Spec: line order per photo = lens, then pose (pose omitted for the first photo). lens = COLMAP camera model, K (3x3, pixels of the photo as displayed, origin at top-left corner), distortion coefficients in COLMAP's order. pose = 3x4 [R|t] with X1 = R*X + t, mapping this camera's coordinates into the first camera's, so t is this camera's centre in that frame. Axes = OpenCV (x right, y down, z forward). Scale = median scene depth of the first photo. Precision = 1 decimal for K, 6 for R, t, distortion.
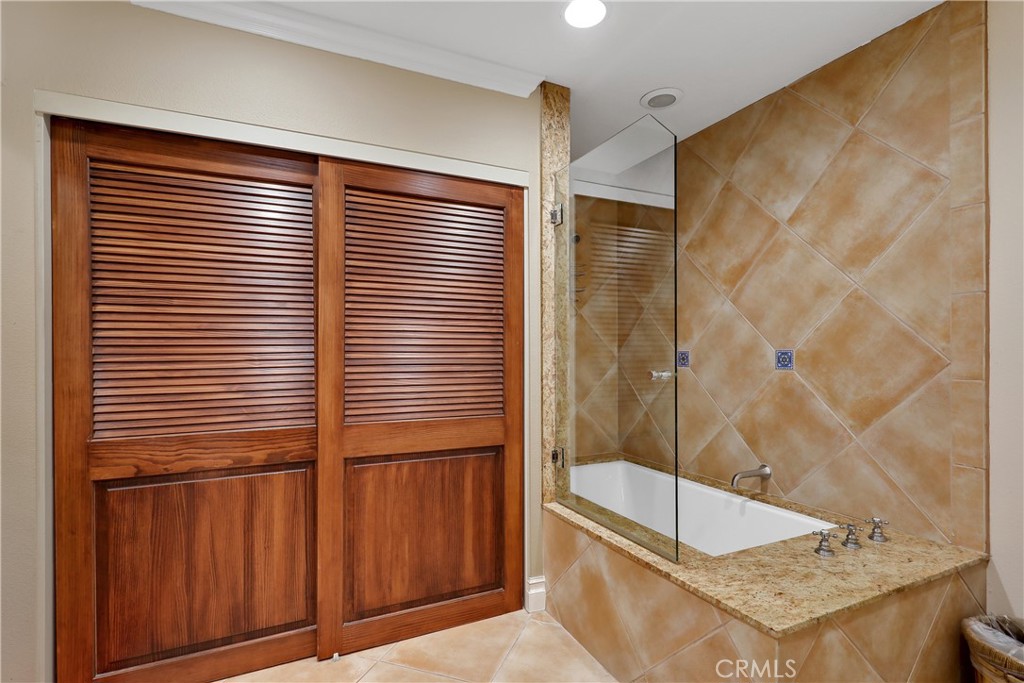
lens RADIAL K [[514.9, 0, 513.8], [0, 514.9, 349.6], [0, 0, 1]] dist [-0.004031, -0.002036]
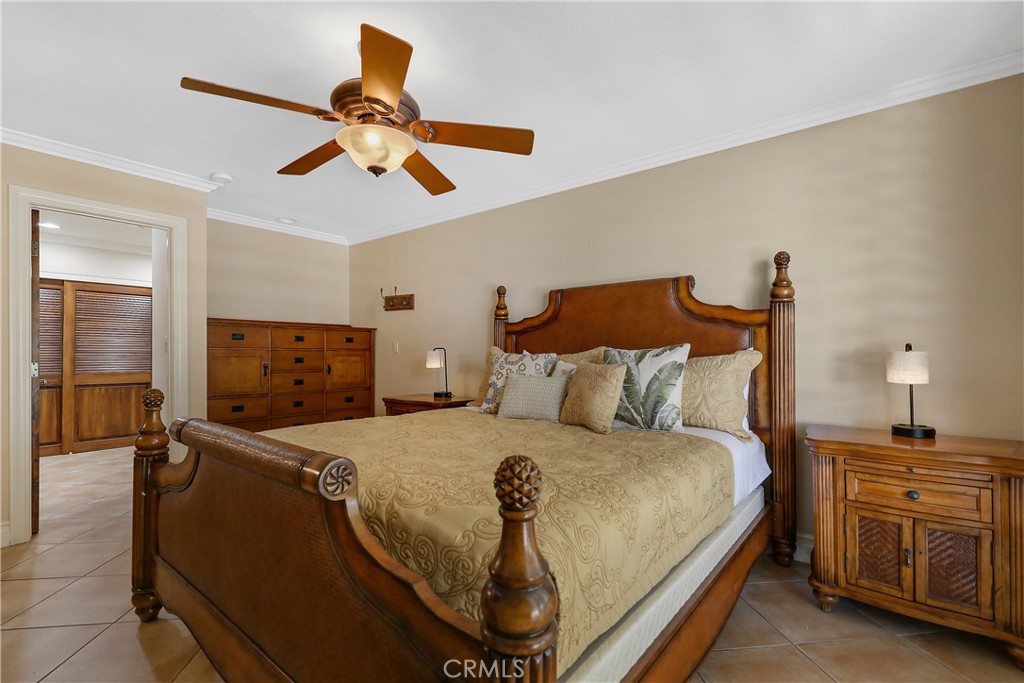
lens RADIAL K [[468.0, 0, 510.5], [0, 468.0, 345.3], [0, 0, 1]] dist [0.001354, -0.001282]
pose [[0.909717, 0.005641, 0.415191, 0.783027], [-0.007712, 0.999965, 0.003312, -0.037382], [-0.415157, -0.006215, 0.909728, -2.342948]]
